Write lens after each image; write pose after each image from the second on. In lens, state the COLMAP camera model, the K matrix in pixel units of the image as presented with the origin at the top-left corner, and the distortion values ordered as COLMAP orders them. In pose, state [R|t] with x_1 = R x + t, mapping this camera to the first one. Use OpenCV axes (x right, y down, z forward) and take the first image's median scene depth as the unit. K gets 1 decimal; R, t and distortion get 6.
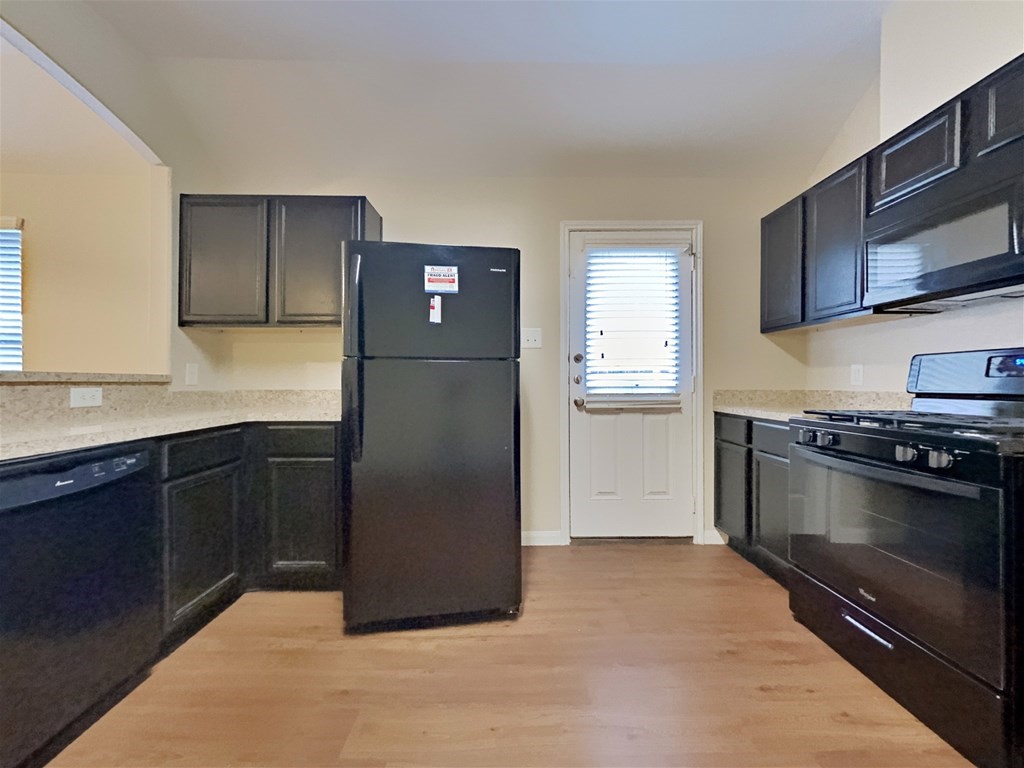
lens RADIAL K [[376.1, 0, 514.1], [0, 376.1, 380.7], [0, 0, 1]] dist [-0.000019, -0.000002]
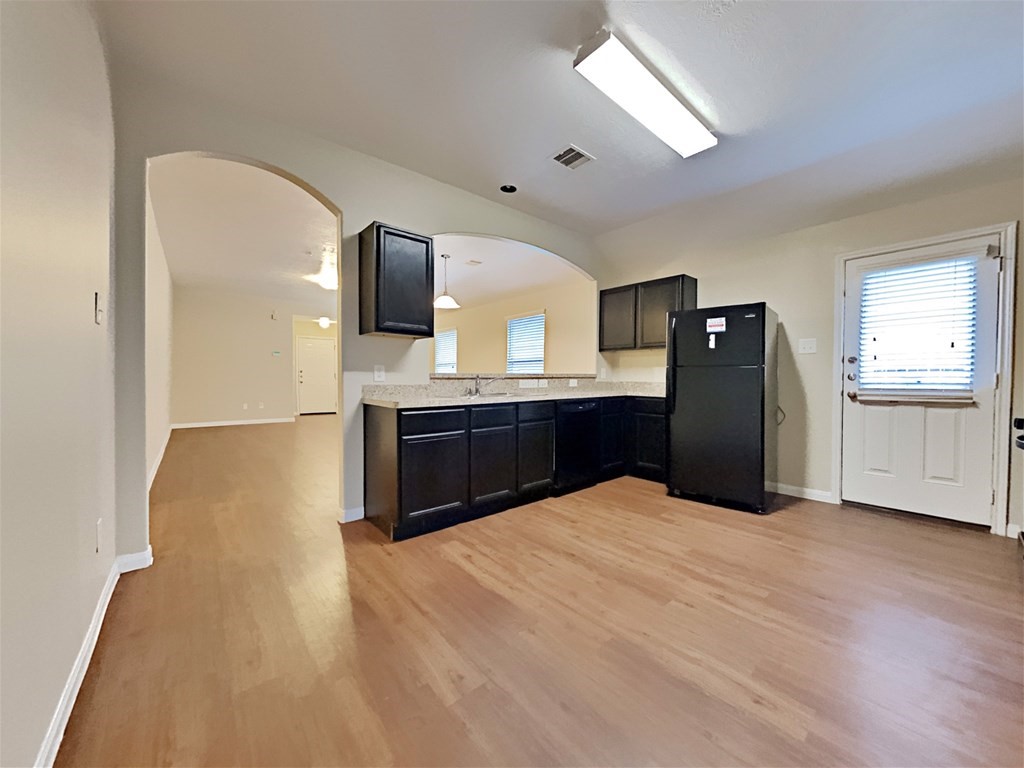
lens RADIAL K [[376.1, 0, 514.1], [0, 376.1, 380.7], [0, 0, 1]] dist [-0.000019, -0.000002]
pose [[0.639018, 0.012188, -0.769096, 0.448677], [-0.003377, 0.999909, 0.013040, -0.003008], [0.769185, -0.005736, 0.639001, -0.734255]]
